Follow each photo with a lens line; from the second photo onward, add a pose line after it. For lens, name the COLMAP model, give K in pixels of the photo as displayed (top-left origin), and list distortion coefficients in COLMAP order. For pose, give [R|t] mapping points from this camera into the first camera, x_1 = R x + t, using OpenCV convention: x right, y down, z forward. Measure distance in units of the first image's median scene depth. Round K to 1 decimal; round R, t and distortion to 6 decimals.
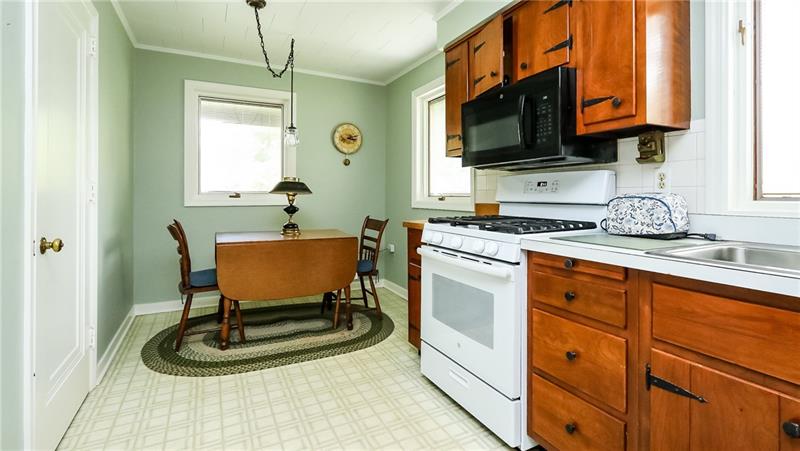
lens RADIAL K [[380.6, 0, 409.7], [0, 380.6, 193.9], [0, 0, 1]] dist [0.001502, 0.000161]
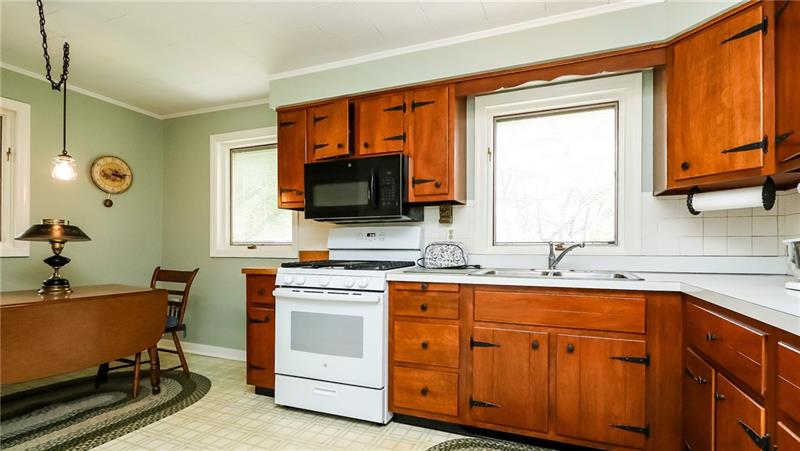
lens RADIAL K [[376.0, 0, 418.4], [0, 376.0, 244.7], [0, 0, 1]] dist [0.001491, 0.000191]
pose [[0.753280, 0.004330, 0.657686, -0.443537], [-0.003275, 0.999991, -0.002833, 0.013132], [-0.657692, -0.000020, 0.753287, -0.105302]]
